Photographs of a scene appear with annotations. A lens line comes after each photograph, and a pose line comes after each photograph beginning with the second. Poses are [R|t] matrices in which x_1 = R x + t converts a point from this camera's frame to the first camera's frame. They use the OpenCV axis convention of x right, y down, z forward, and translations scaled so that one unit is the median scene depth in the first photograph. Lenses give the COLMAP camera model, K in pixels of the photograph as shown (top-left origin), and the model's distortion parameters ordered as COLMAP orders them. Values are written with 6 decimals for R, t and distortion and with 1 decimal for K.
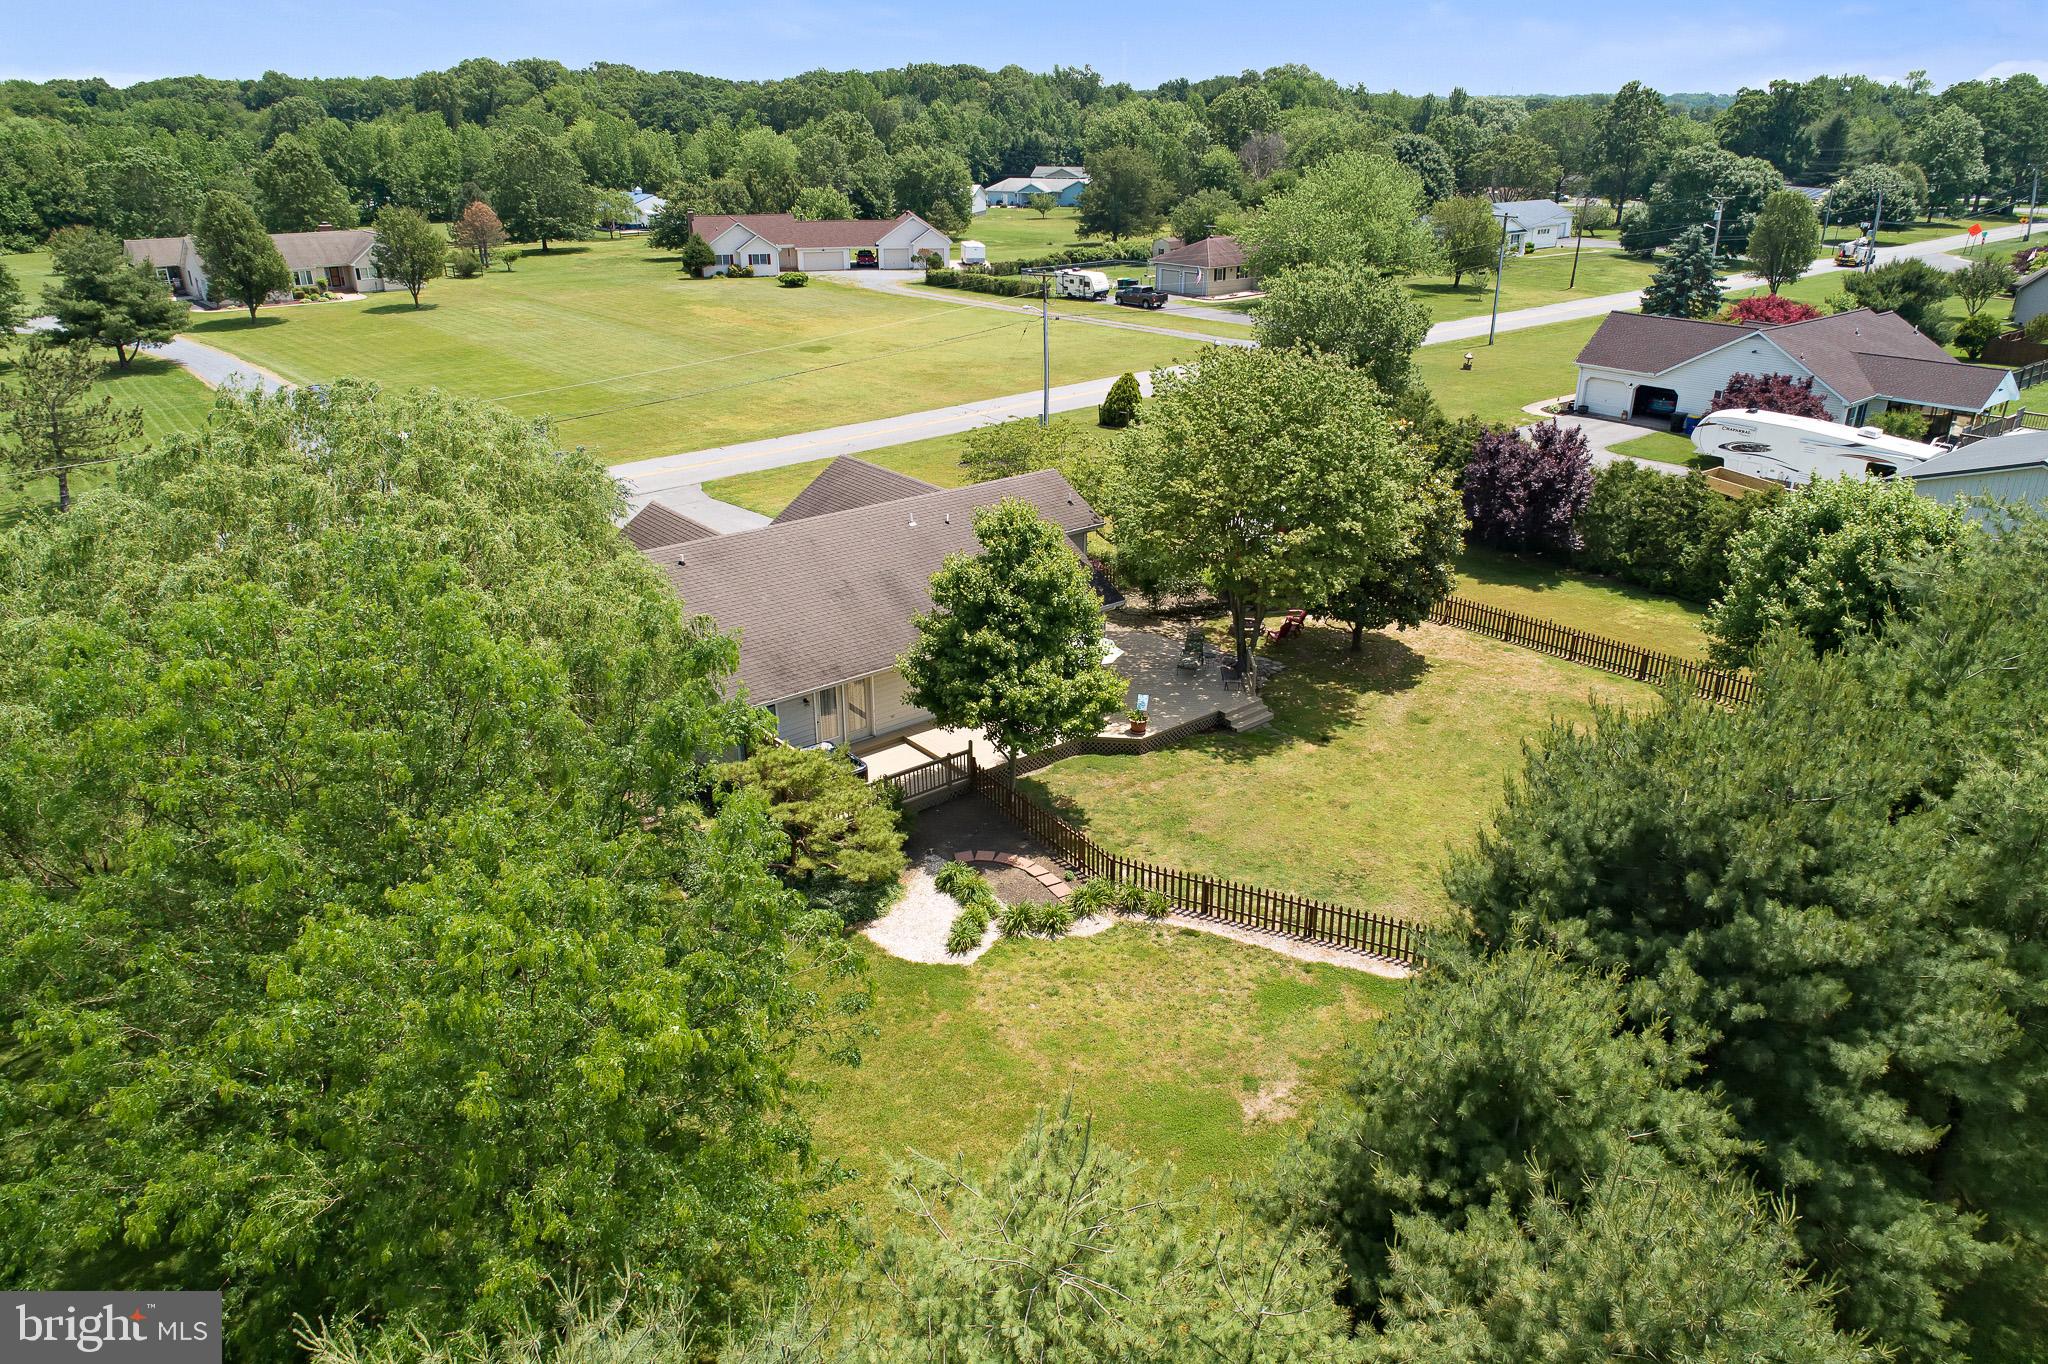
lens RADIAL K [[1390.8, 0, 1024.0], [0, 1390.8, 682.0], [0, 0, 1]] dist [-0.000941, 0.002318]
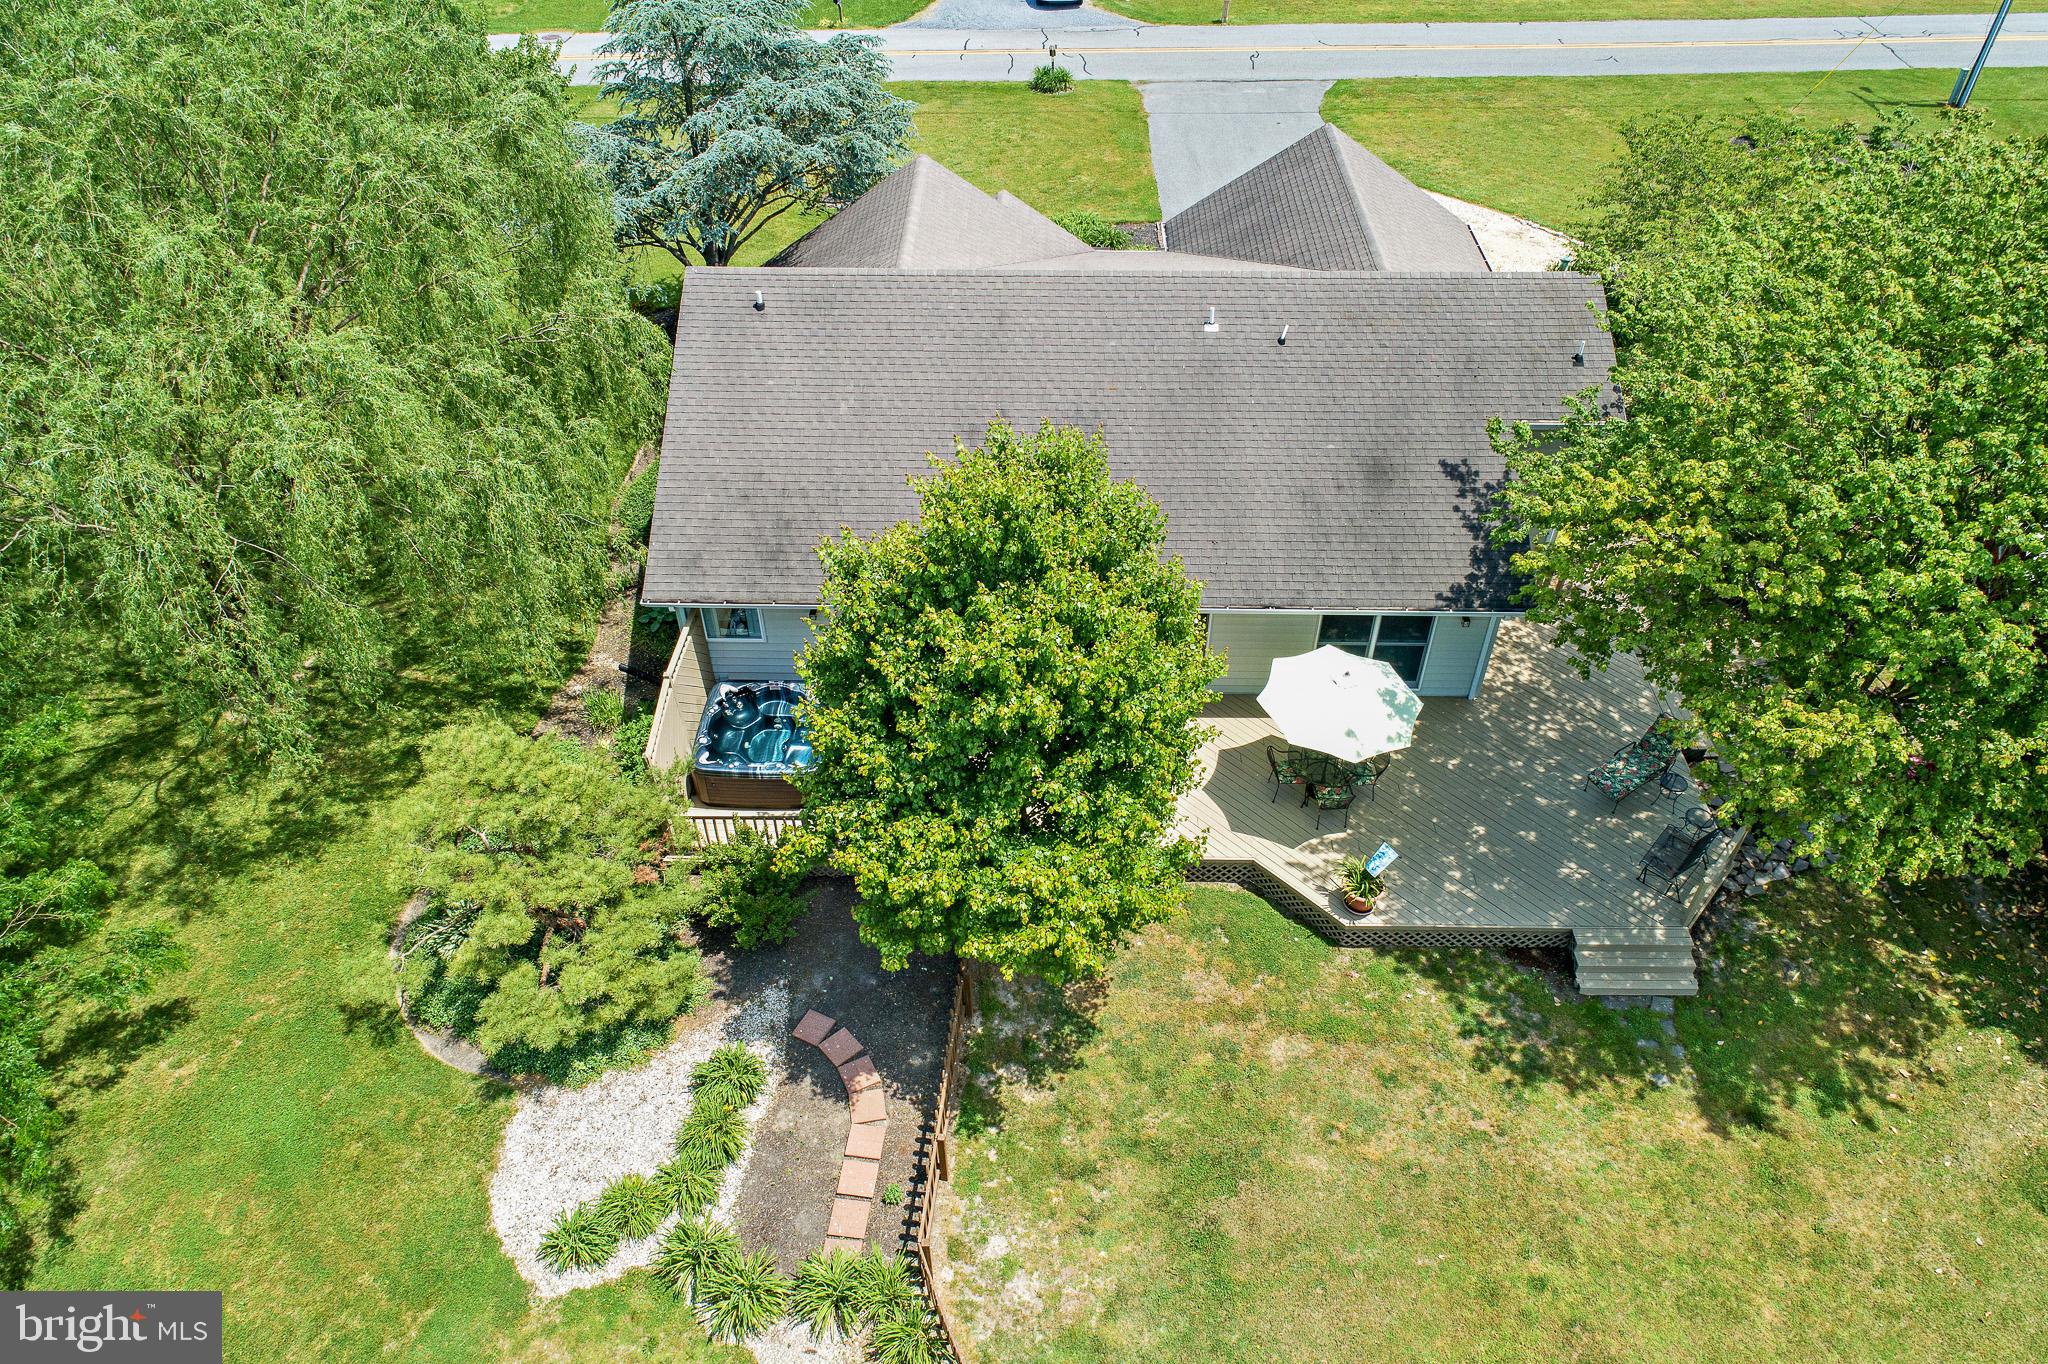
lens RADIAL K [[1390.8, 0, 1024.0], [0, 1390.8, 682.0], [0, 0, 1]] dist [-0.000941, 0.002318]
pose [[0.761482, 0.428324, -0.486501, 0.066938], [-0.242542, 0.884320, 0.398938, -0.068802], [0.601097, -0.185787, 0.777280, 0.185003]]
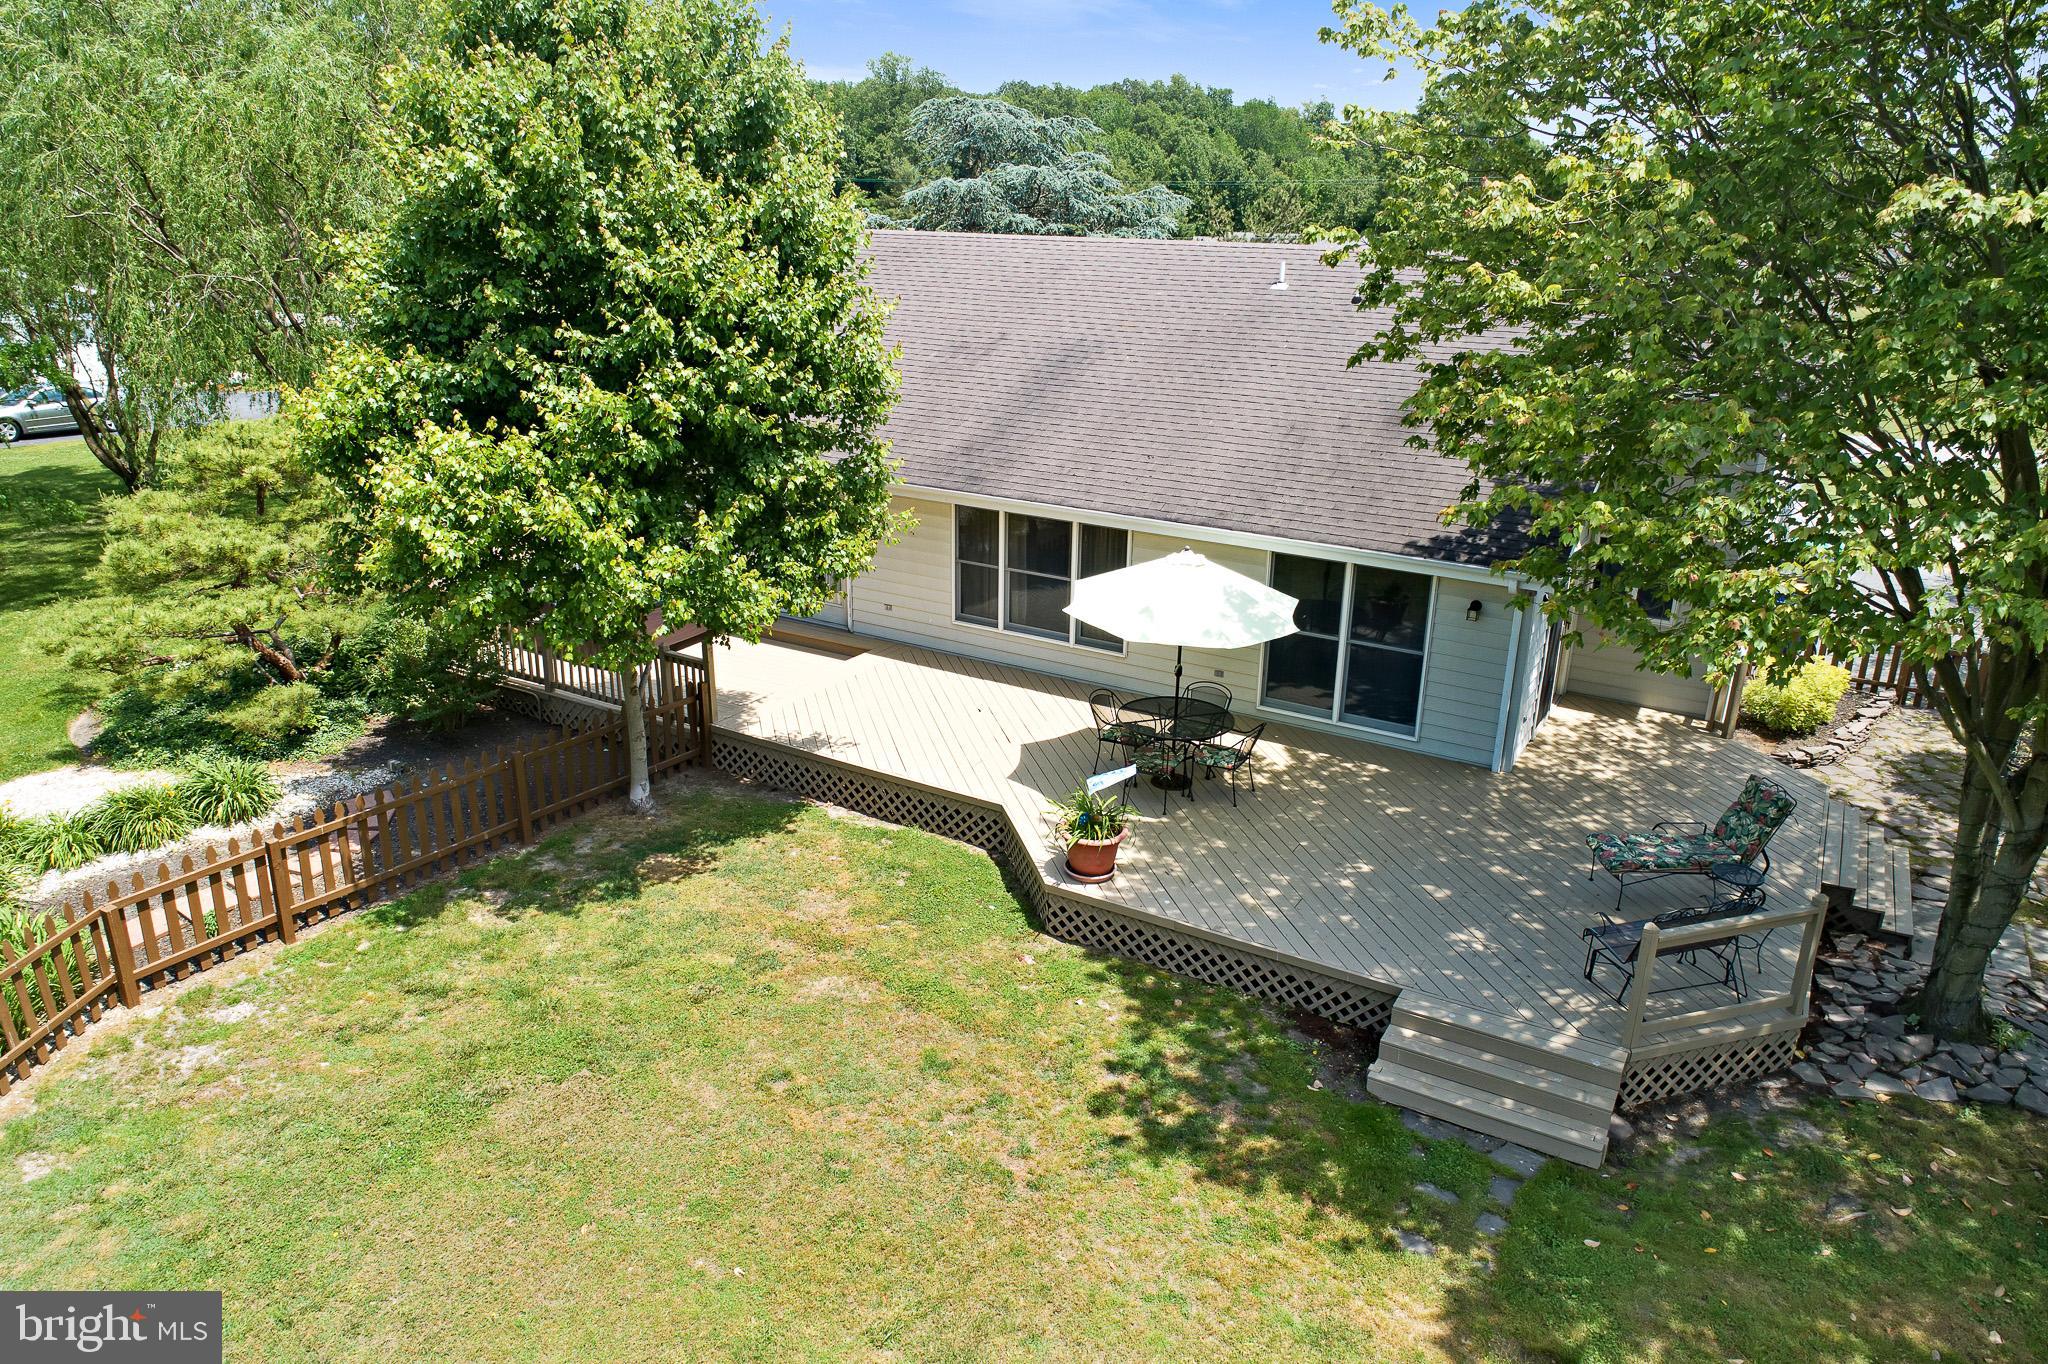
lens RADIAL K [[1360.2, 0, 1024.0], [0, 1360.2, 720.2], [0, 0, 1]] dist [0.001692, 0.000905]
pose [[0.343827, 0.344089, -0.873720, 0.111624], [-0.375767, 0.903117, 0.207794, -0.018050], [0.860571, 0.256870, 0.439814, 0.282062]]
